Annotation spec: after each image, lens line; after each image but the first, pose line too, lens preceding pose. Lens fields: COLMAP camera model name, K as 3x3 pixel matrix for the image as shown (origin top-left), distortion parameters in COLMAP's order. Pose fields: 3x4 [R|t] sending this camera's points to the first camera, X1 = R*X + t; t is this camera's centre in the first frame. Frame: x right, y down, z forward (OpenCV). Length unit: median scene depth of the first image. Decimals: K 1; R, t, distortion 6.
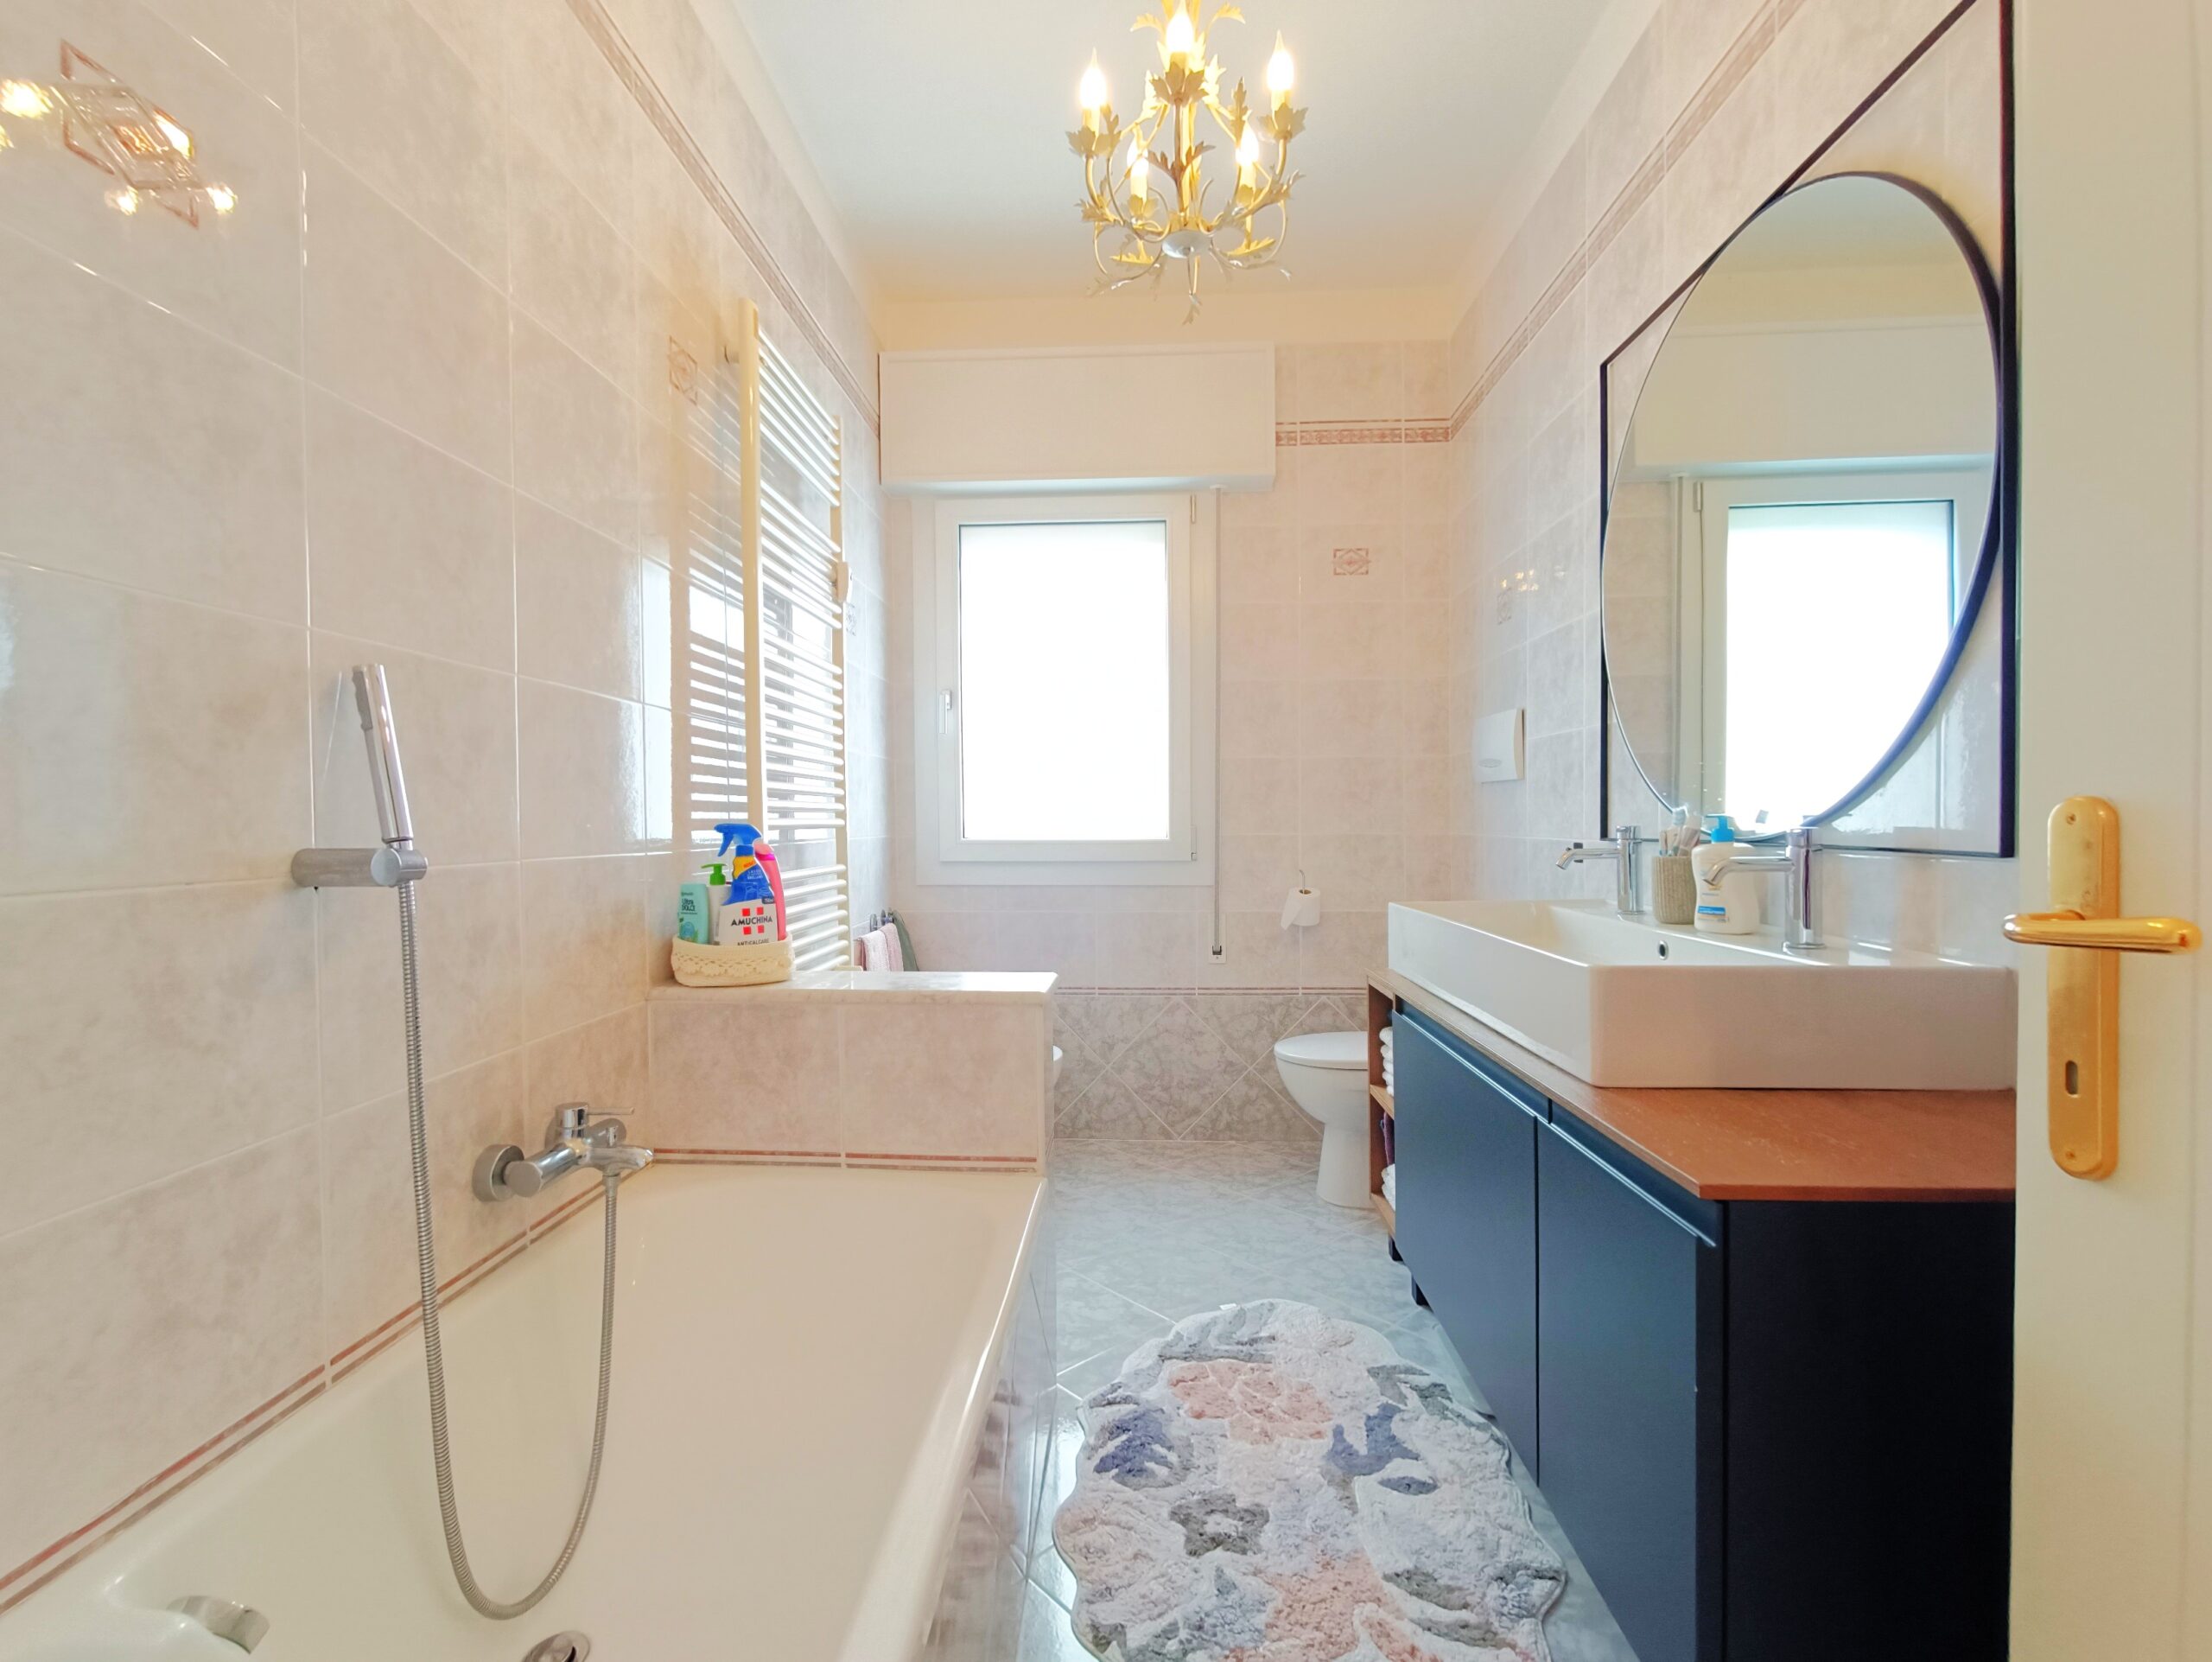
lens RADIAL K [[1003.8, 0, 1091.0], [0, 1003.8, 829.5], [0, 0, 1]] dist [-0.002342, 0.004974]
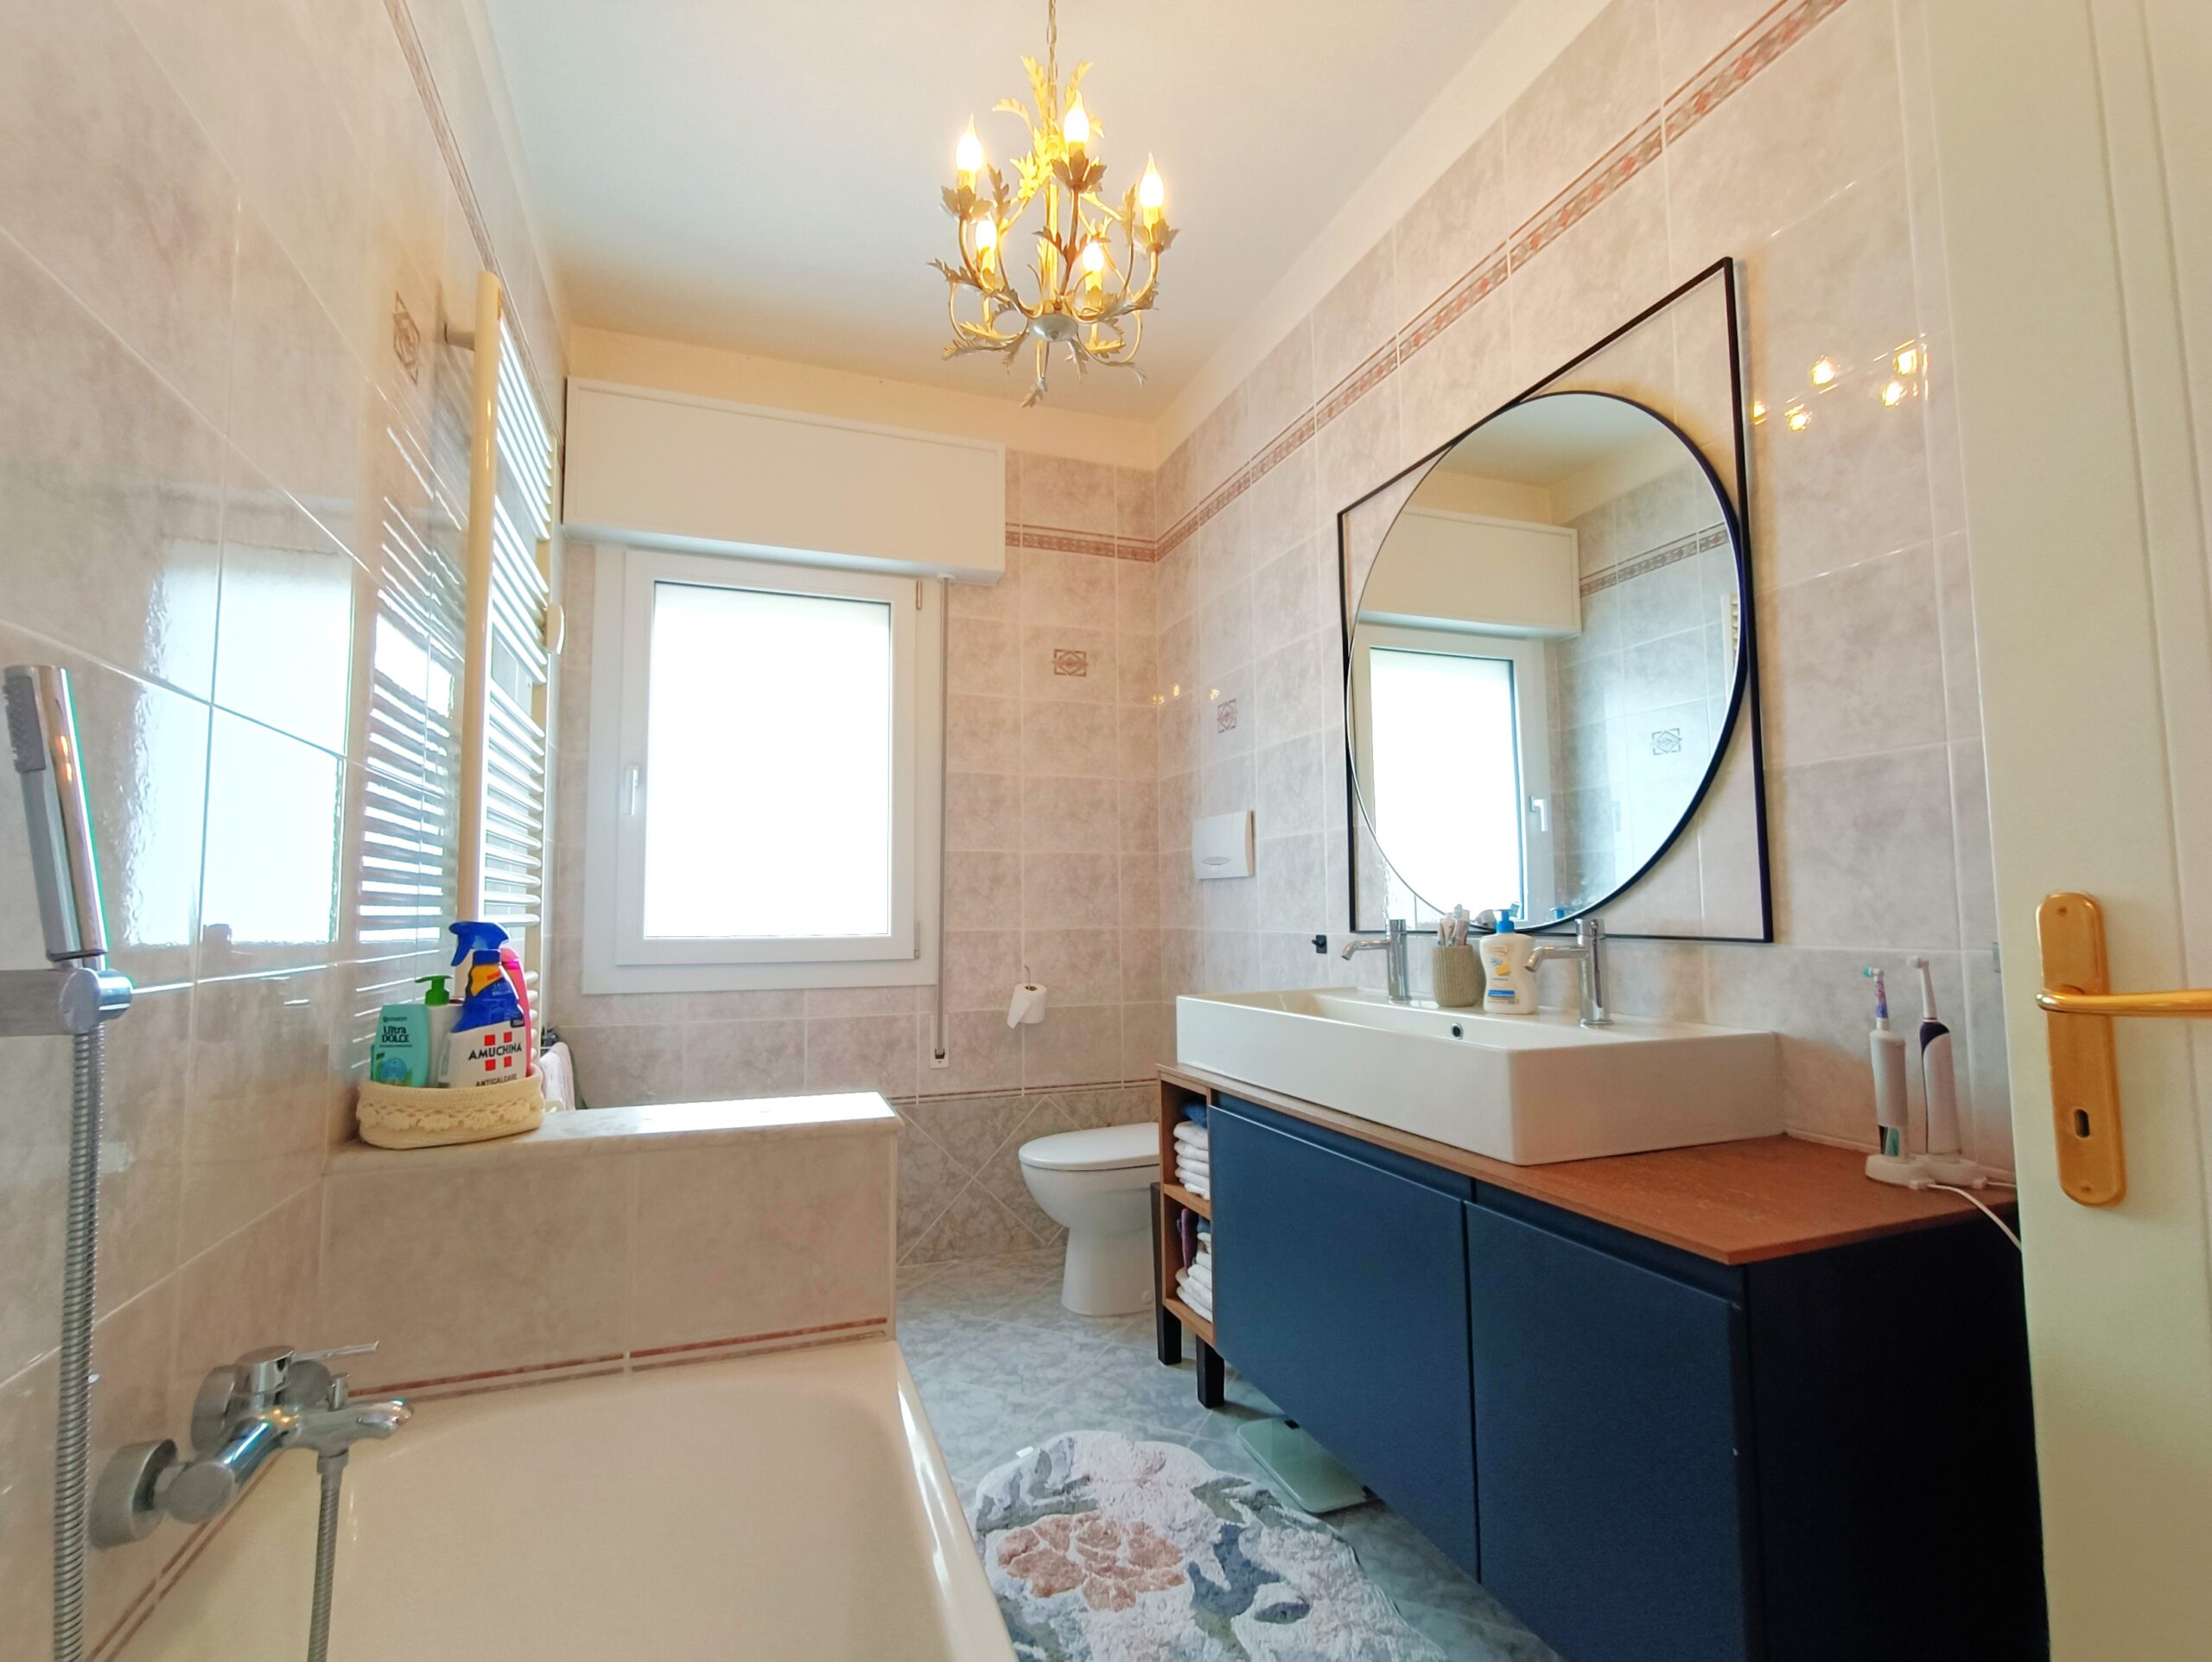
lens RADIAL K [[1003.8, 0, 1110.3], [0, 1003.8, 828.9], [0, 0, 1]] dist [-0.002342, 0.004974]
pose [[0.919708, 0.029304, 0.391509, -0.204783], [0.007870, 0.995634, -0.093012, -0.001675], [-0.392525, 0.088625, 0.915462, 0.109083]]
